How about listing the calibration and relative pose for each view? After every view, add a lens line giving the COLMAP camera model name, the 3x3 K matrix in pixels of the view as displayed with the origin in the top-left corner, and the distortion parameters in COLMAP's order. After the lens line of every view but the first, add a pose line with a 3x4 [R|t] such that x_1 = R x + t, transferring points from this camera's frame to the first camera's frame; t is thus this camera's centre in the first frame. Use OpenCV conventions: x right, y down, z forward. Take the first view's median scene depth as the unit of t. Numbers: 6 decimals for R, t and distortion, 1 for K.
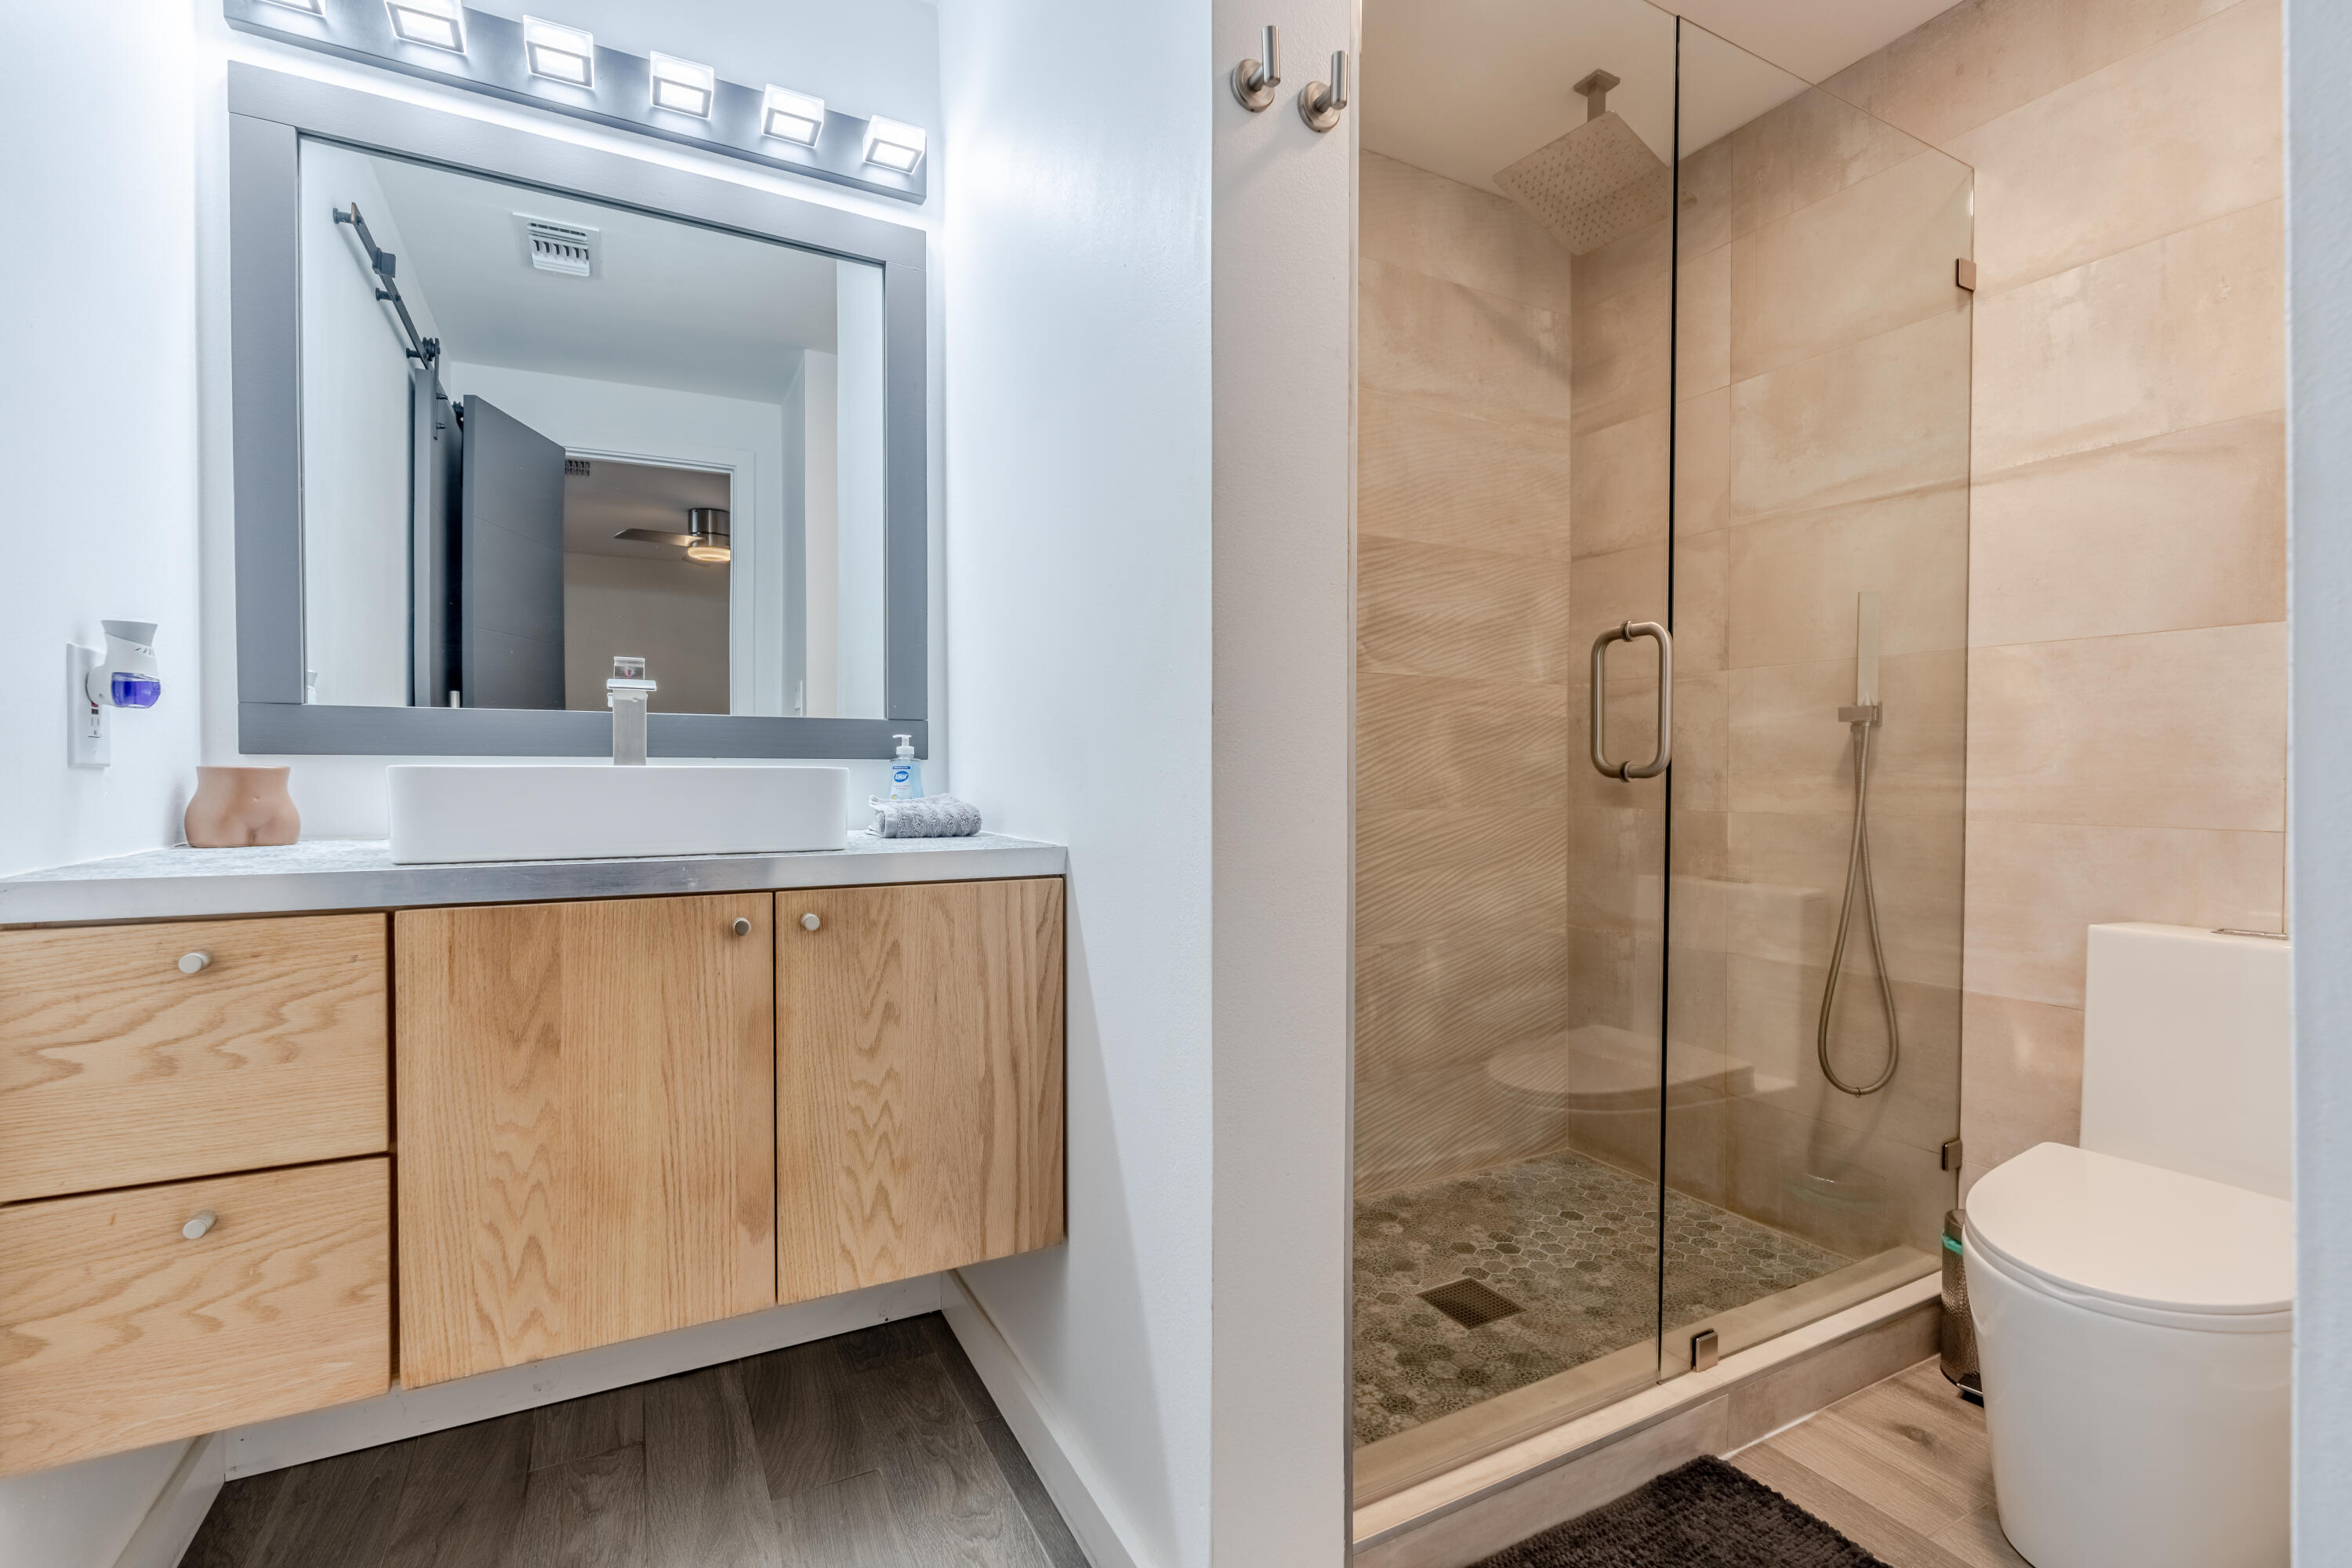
lens RADIAL K [[1084.3, 0, 1146.3], [0, 1084.3, 788.4], [0, 0, 1]] dist [-0.002783, 0.001383]
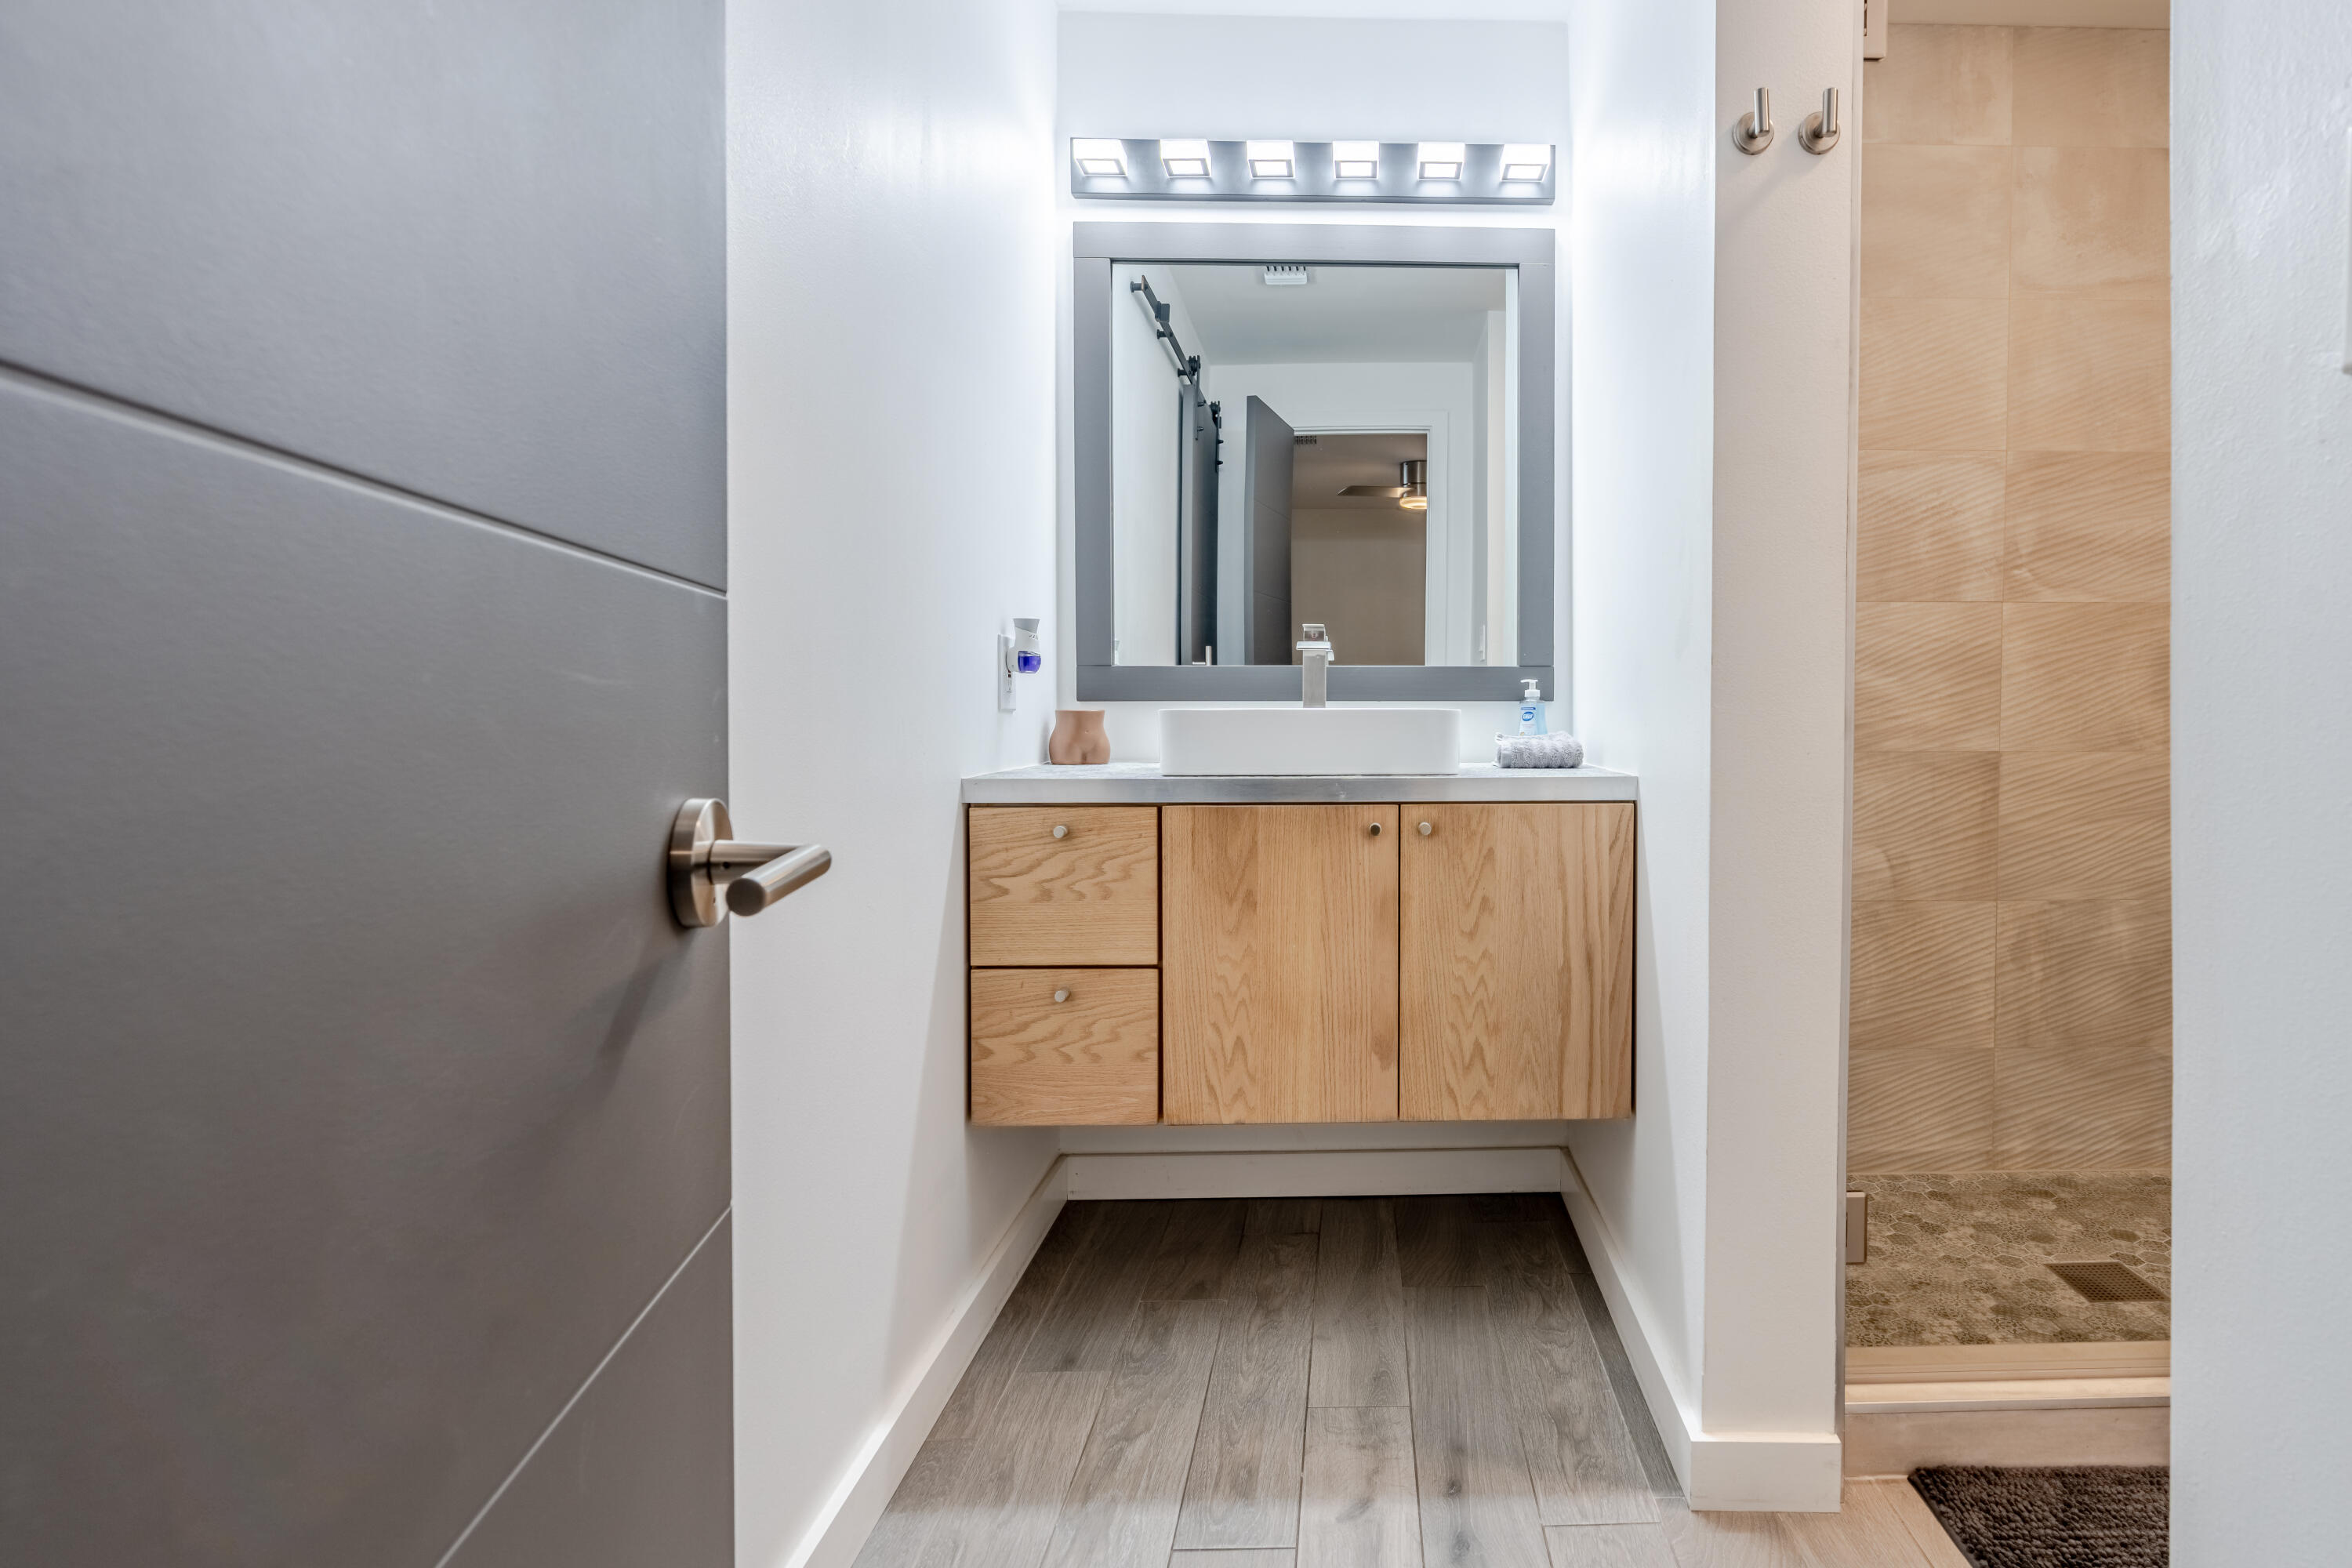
lens RADIAL K [[1084.3, 0, 1146.3], [0, 1084.3, 788.4], [0, 0, 1]] dist [-0.002783, 0.001383]
pose [[0.809785, 0.037579, -0.585521, 0.145956], [-0.005545, 0.998392, 0.056408, 0.003264], [0.586700, -0.042431, 0.808692, -0.198264]]
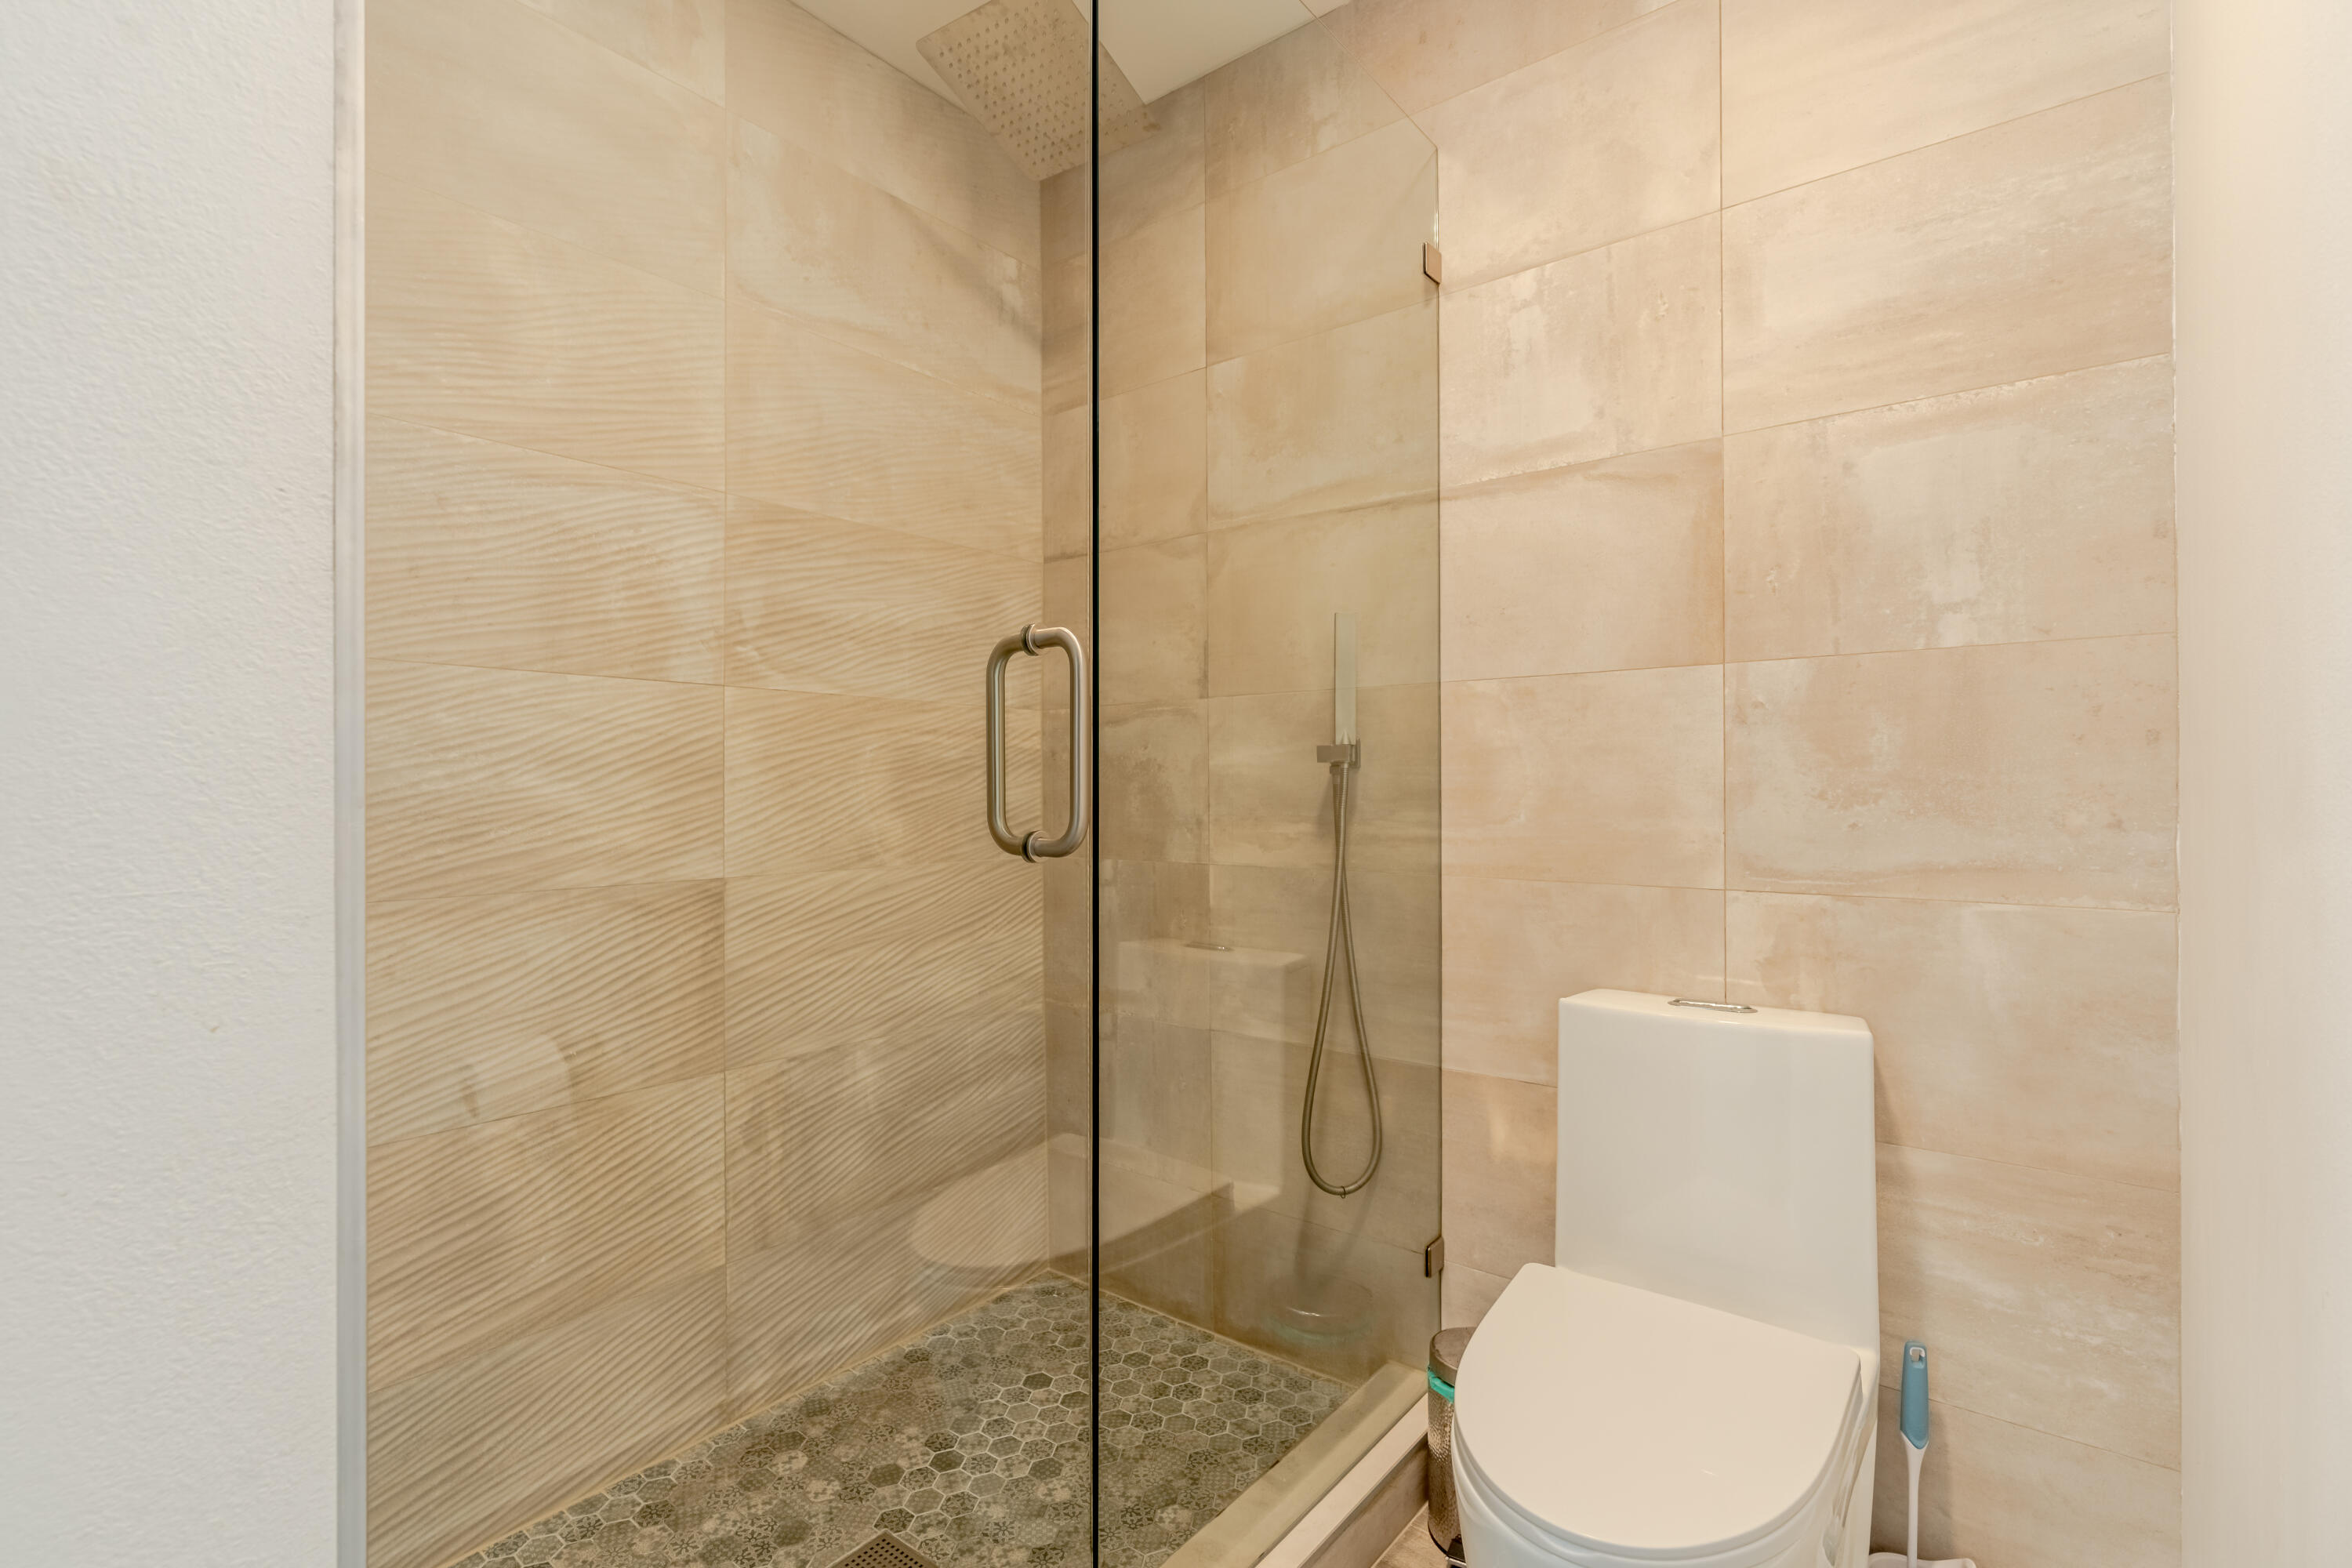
lens RADIAL K [[1095.6, 0, 1140.5], [0, 1095.6, 772.6], [0, 0, 1]] dist [-0.000500, 0.000193]
pose [[0.925447, 0.001847, 0.378874, 0.176201], [0.008975, 0.999601, -0.026797, -0.030601], [-0.378772, 0.028199, 0.925060, 0.244119]]
